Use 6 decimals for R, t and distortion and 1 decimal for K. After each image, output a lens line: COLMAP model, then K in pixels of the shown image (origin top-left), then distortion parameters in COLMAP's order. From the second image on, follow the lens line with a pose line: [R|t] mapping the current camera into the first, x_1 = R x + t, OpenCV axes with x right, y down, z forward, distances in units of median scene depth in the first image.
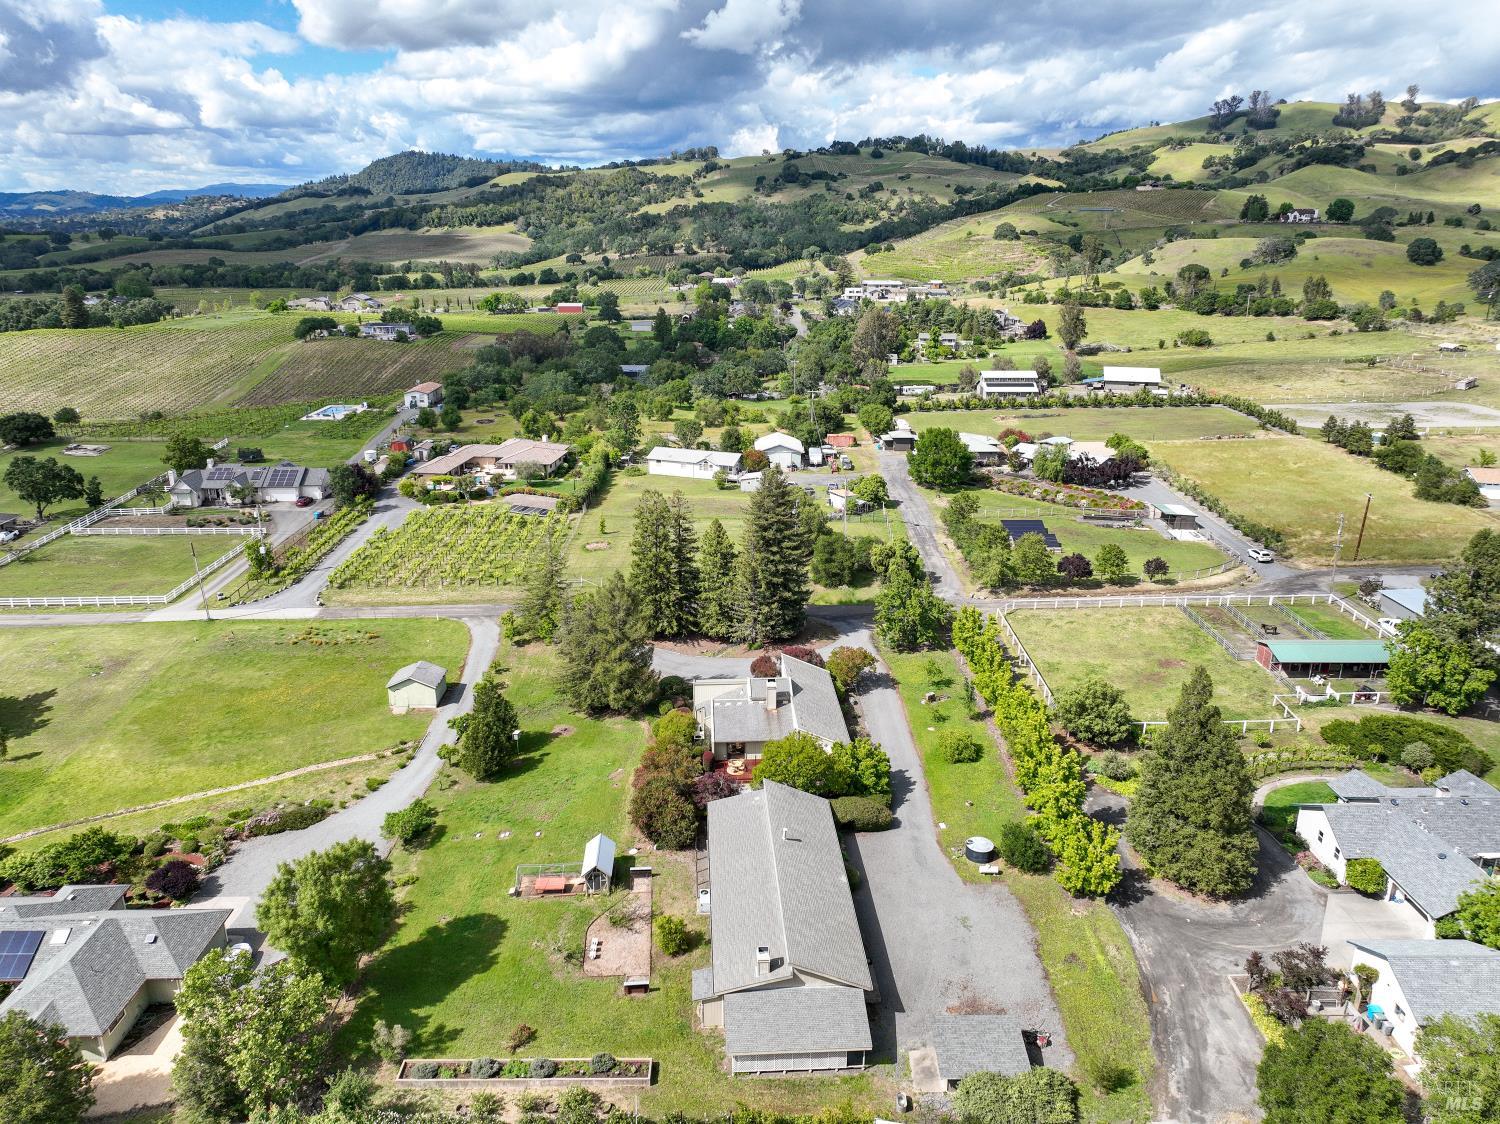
lens RADIAL K [[1053.0, 0, 747.0], [0, 1053.0, 560.8], [0, 0, 1]] dist [0.003246, 0.011763]
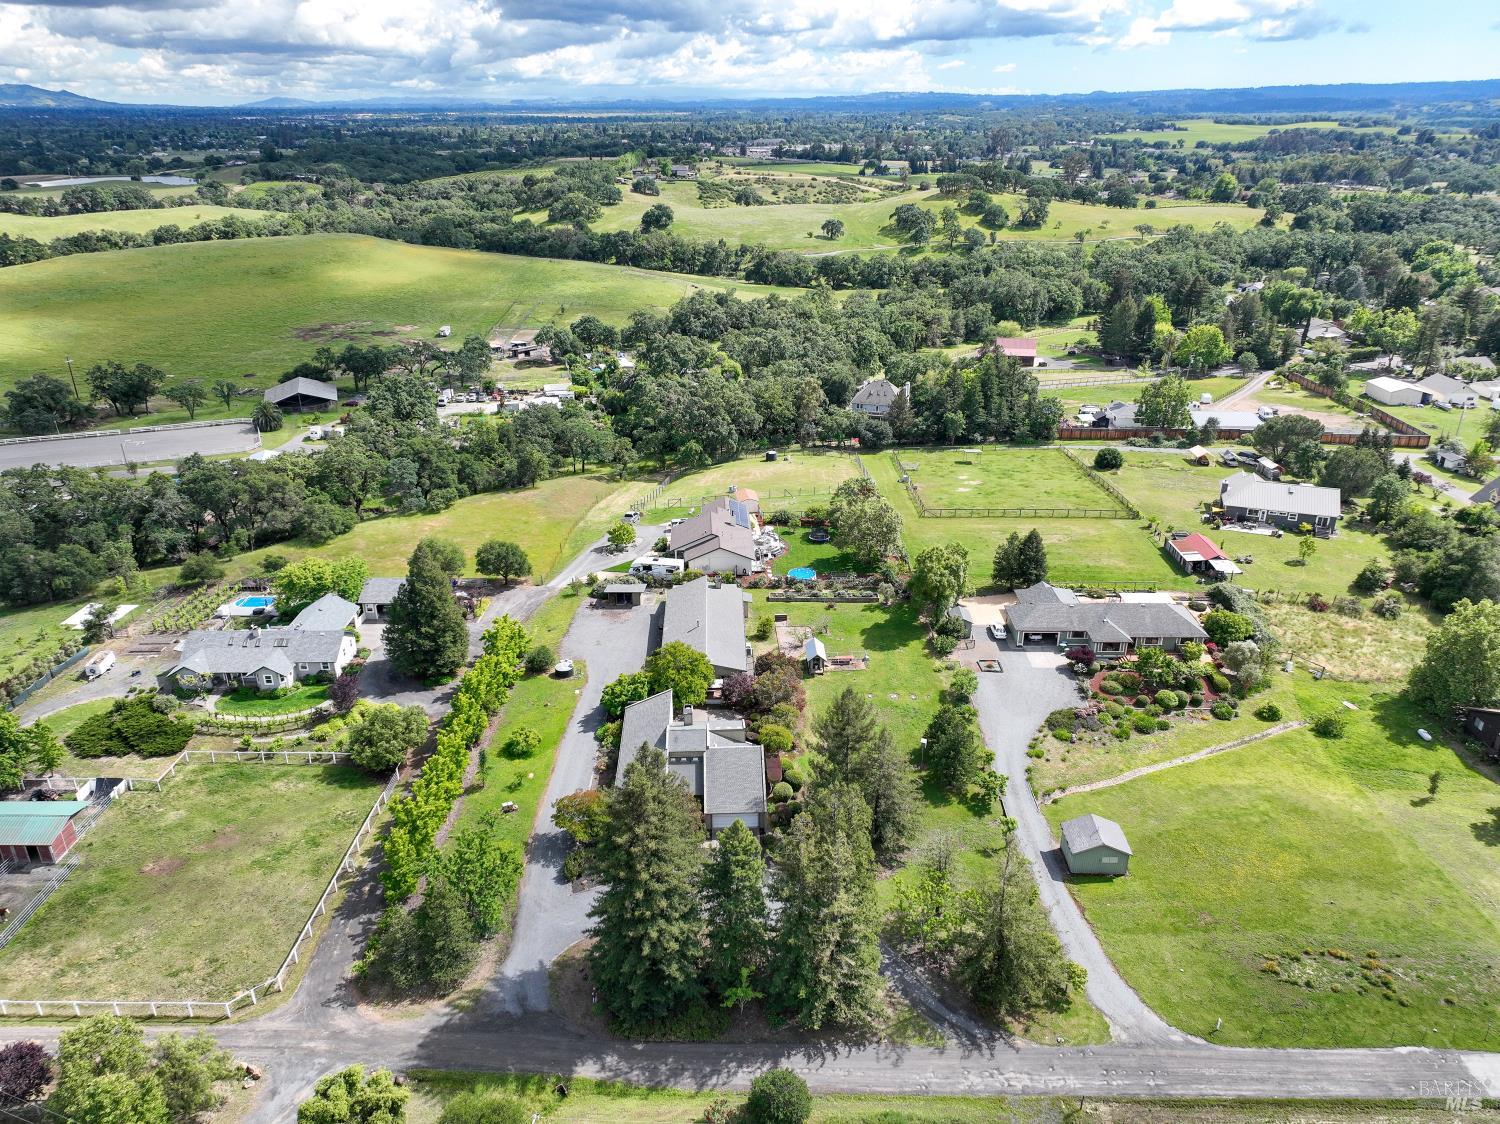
lens RADIAL K [[1053.0, 0, 747.0], [0, 1053.0, 560.8], [0, 0, 1]] dist [0.003246, 0.011763]
pose [[-0.999683, -0.004616, 0.024754, -0.061773], [0.013162, 0.742279, 0.669962, -0.701173], [-0.021467, 0.670075, -0.741983, 1.671590]]
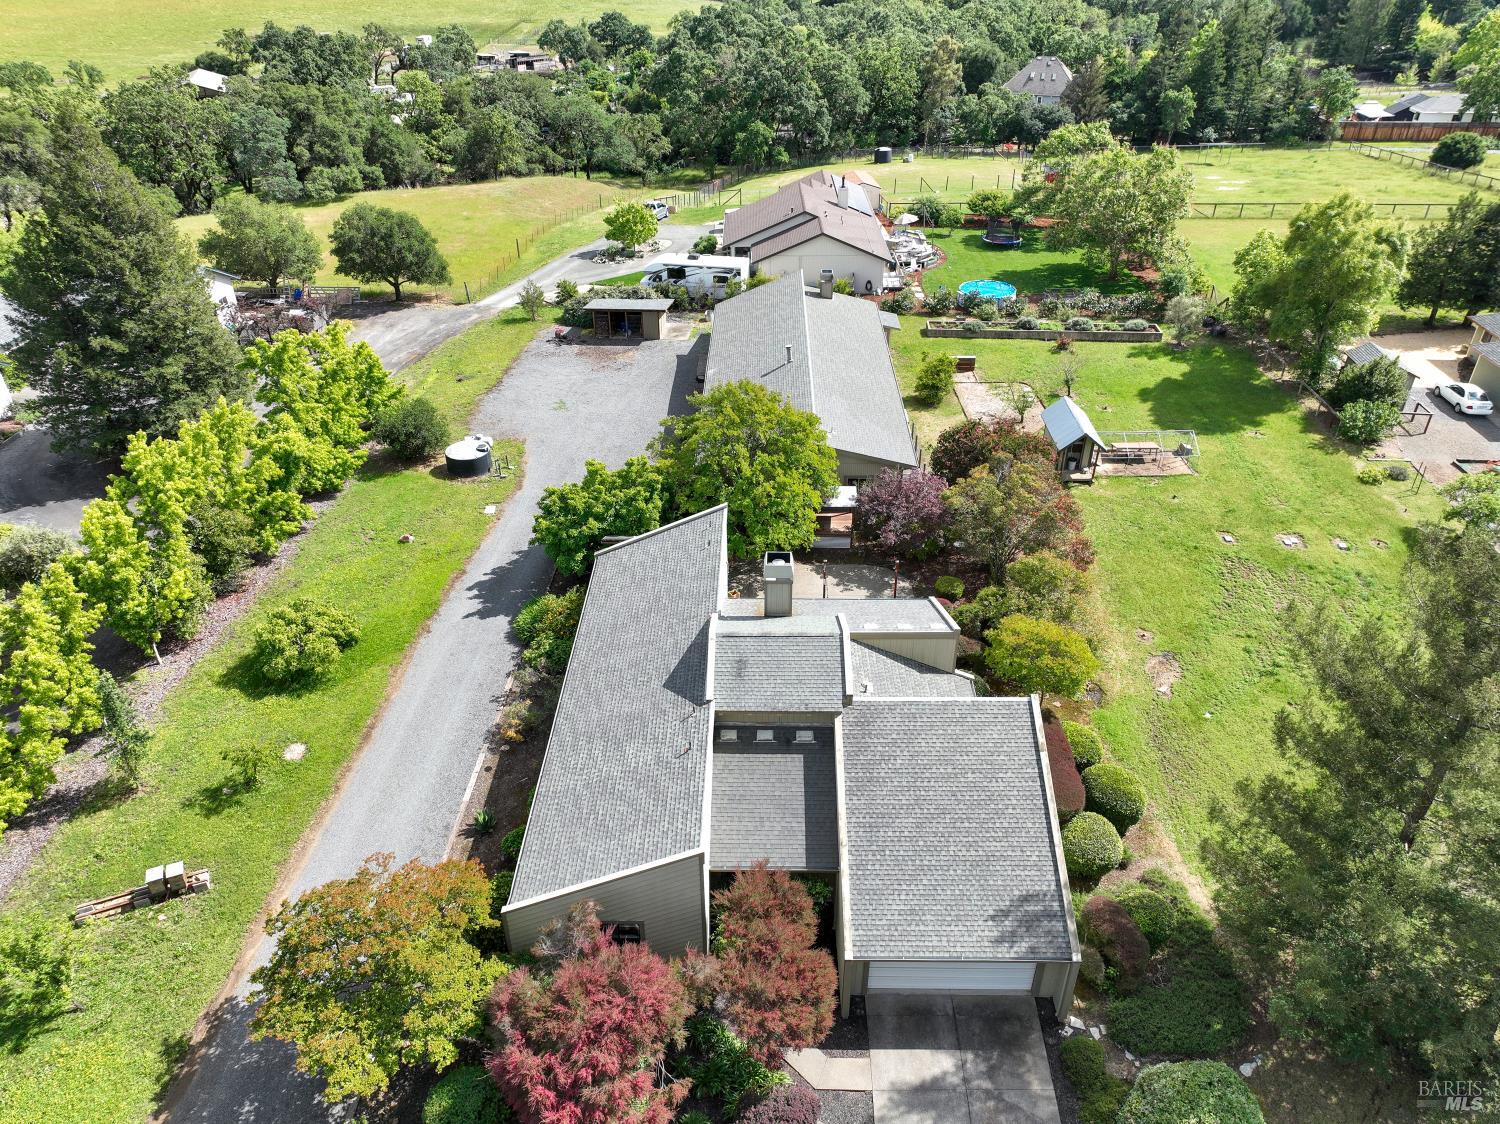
lens RADIAL K [[1053.0, 0, 747.0], [0, 1053.0, 560.8], [0, 0, 1]] dist [0.003246, 0.011763]
pose [[-0.997262, -0.034458, 0.065429, 0.011040], [0.029001, 0.631665, 0.774699, -0.140563], [-0.068023, 0.774476, -0.628936, 1.195593]]
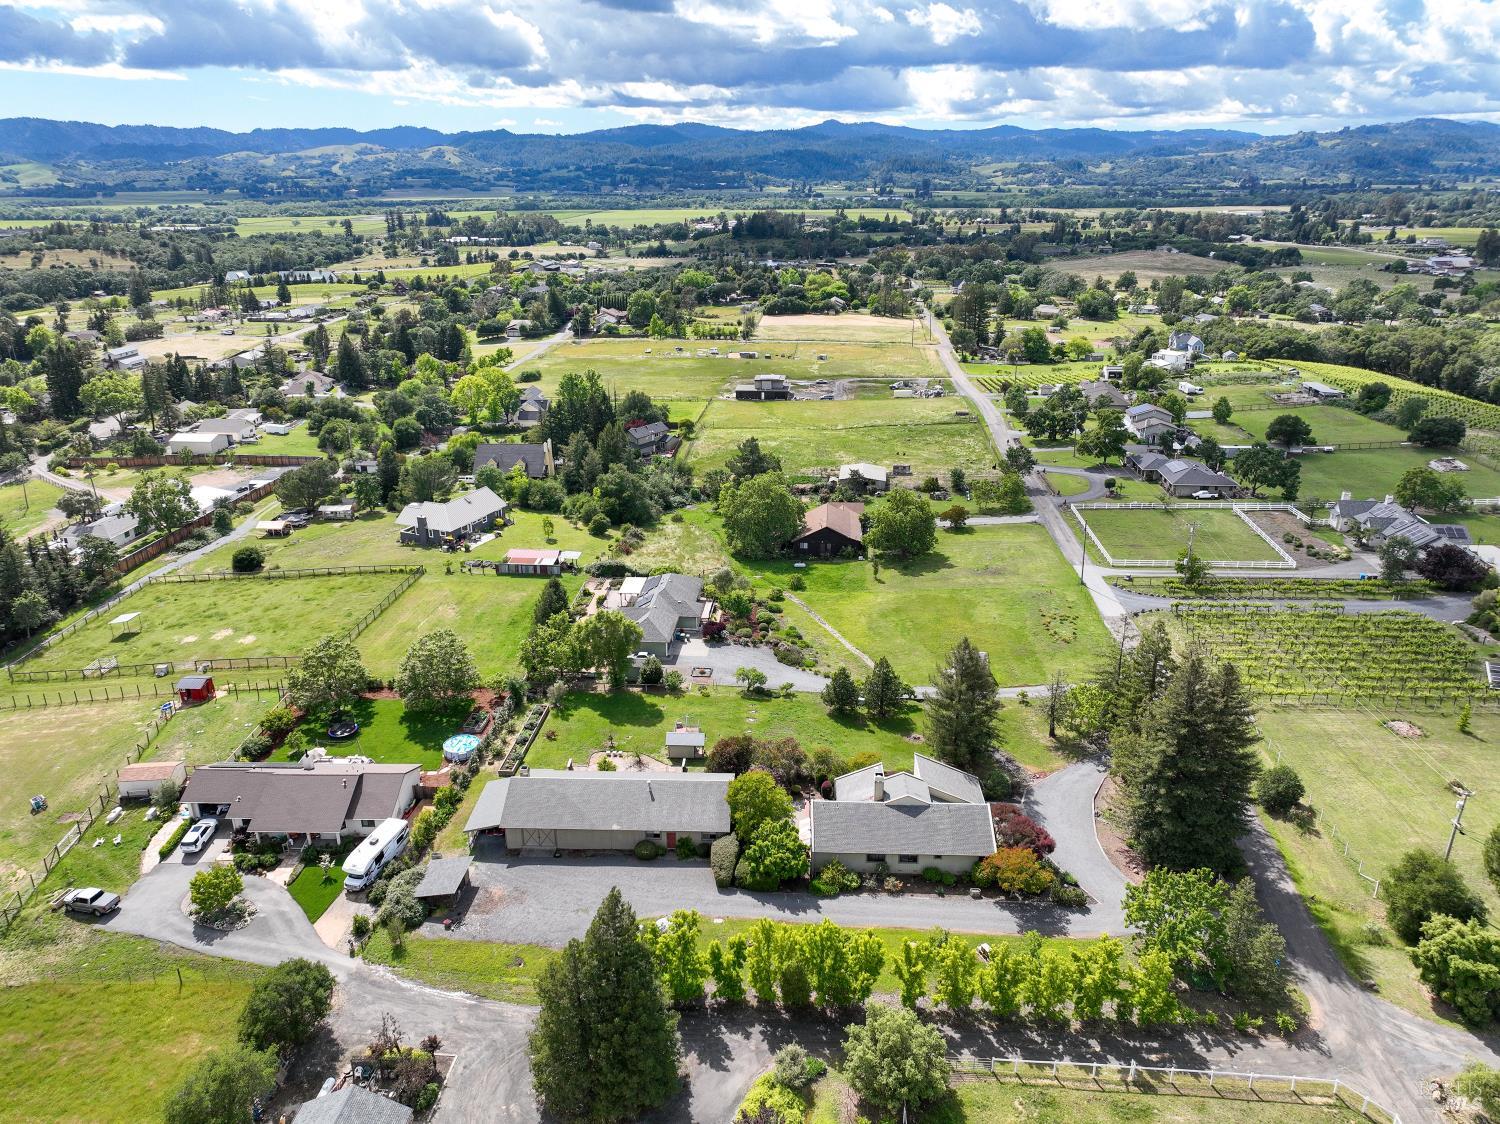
lens RADIAL K [[1053.0, 0, 747.0], [0, 1053.0, 560.8], [0, 0, 1]] dist [0.003246, 0.011763]
pose [[-0.098112, 0.357680, -0.928676, 0.903858], [-0.309741, 0.875852, 0.370058, -0.404811], [0.945746, 0.323956, 0.024856, 0.776157]]
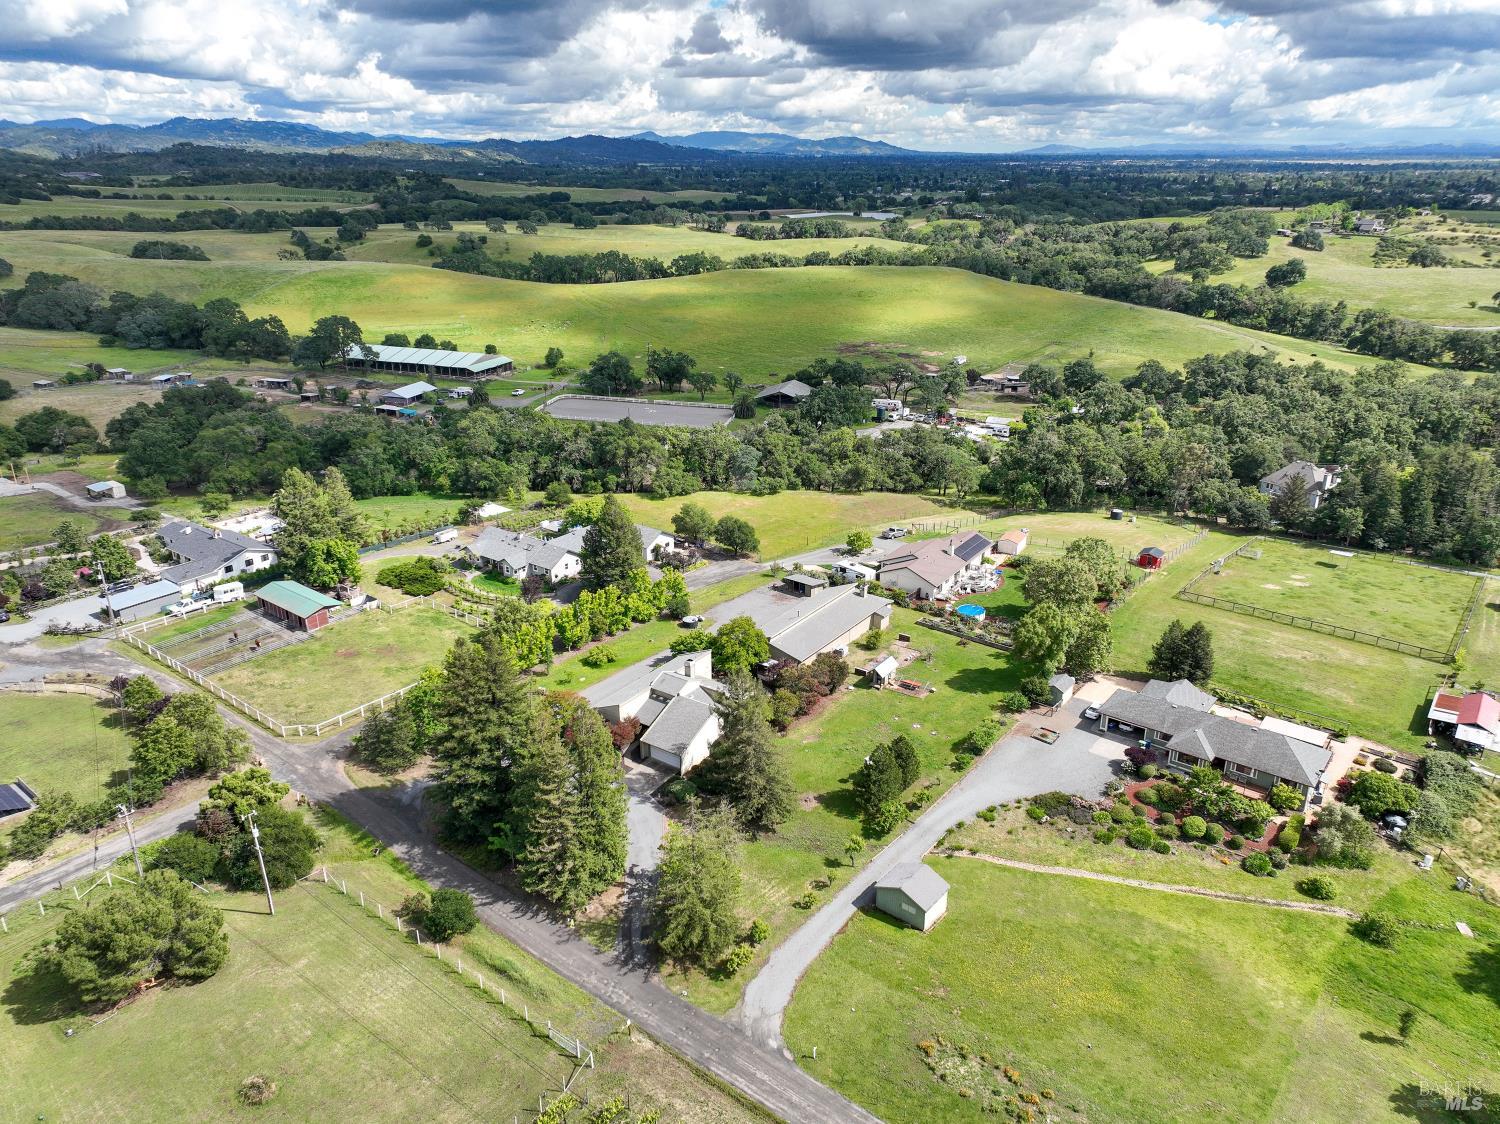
lens RADIAL K [[1053.0, 0, 747.0], [0, 1053.0, 560.8], [0, 0, 1]] dist [0.003246, 0.011763]
pose [[-0.779536, -0.223999, 0.584934, -0.723685], [0.202325, 0.793754, 0.573602, -0.672843], [-0.592780, 0.565490, -0.573439, 1.588999]]
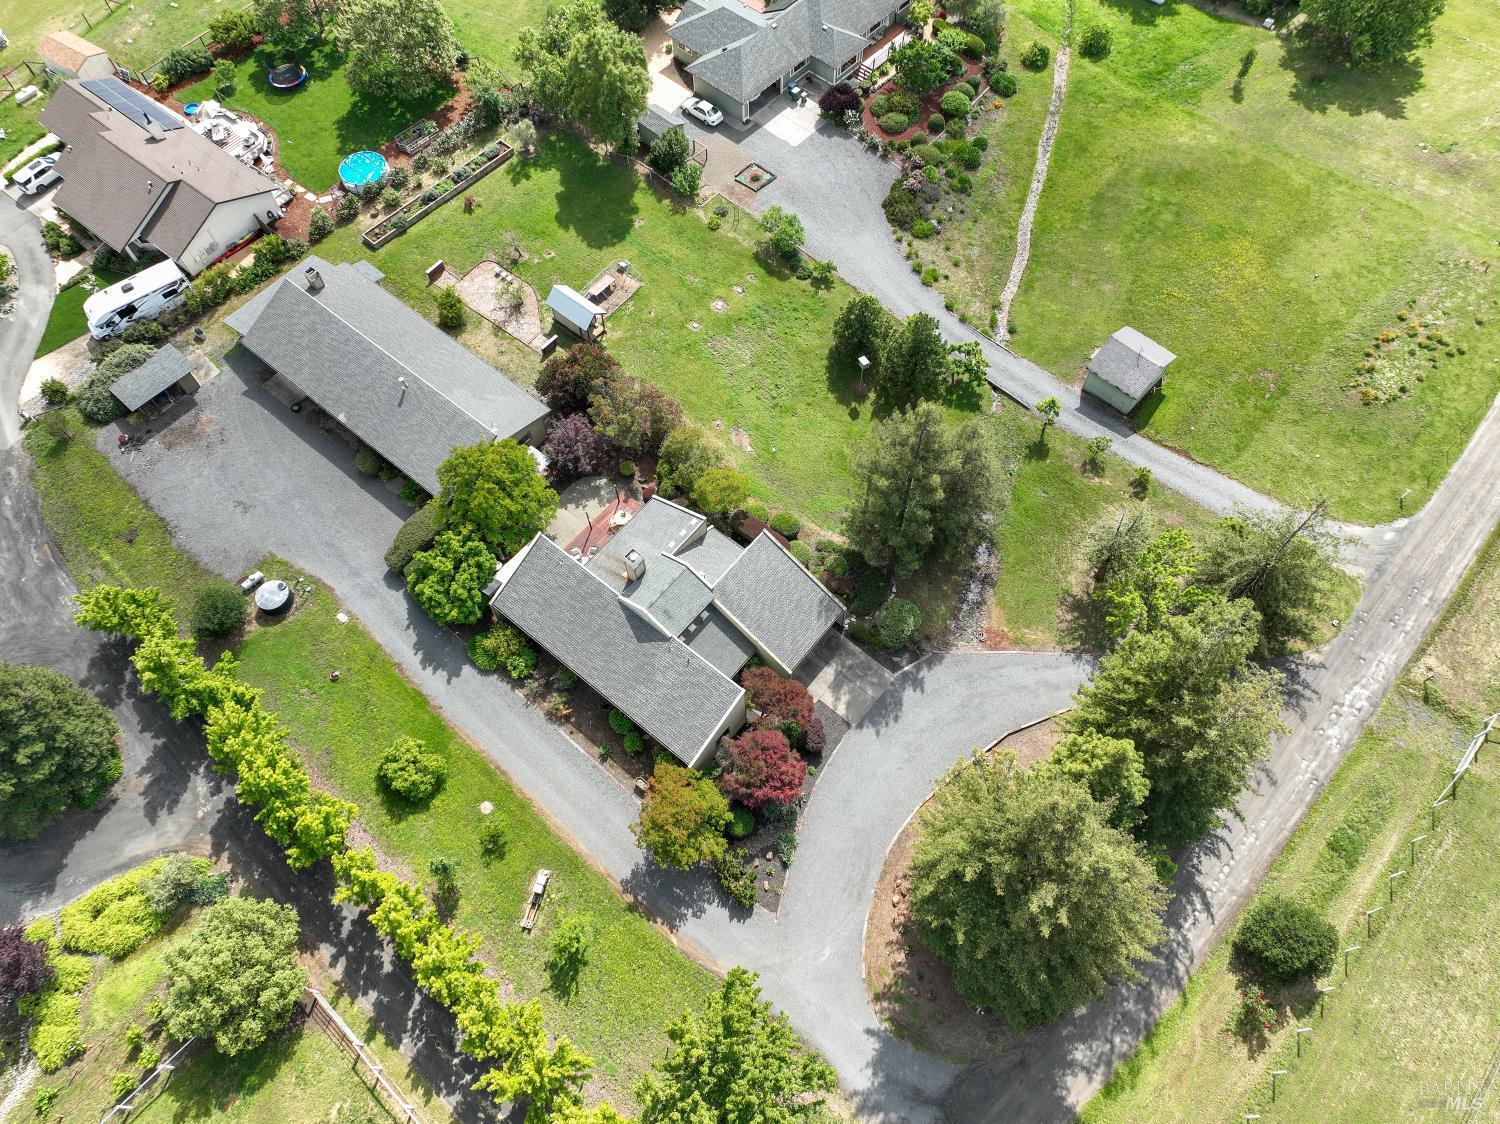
lens RADIAL K [[1053.0, 0, 747.0], [0, 1053.0, 560.8], [0, 0, 1]] dist [0.003246, 0.011763]
pose [[-0.679537, 0.650505, -0.339224, 0.193302], [-0.218514, 0.261935, 0.940022, -0.498922], [0.700344, 0.712905, -0.035850, 1.061648]]
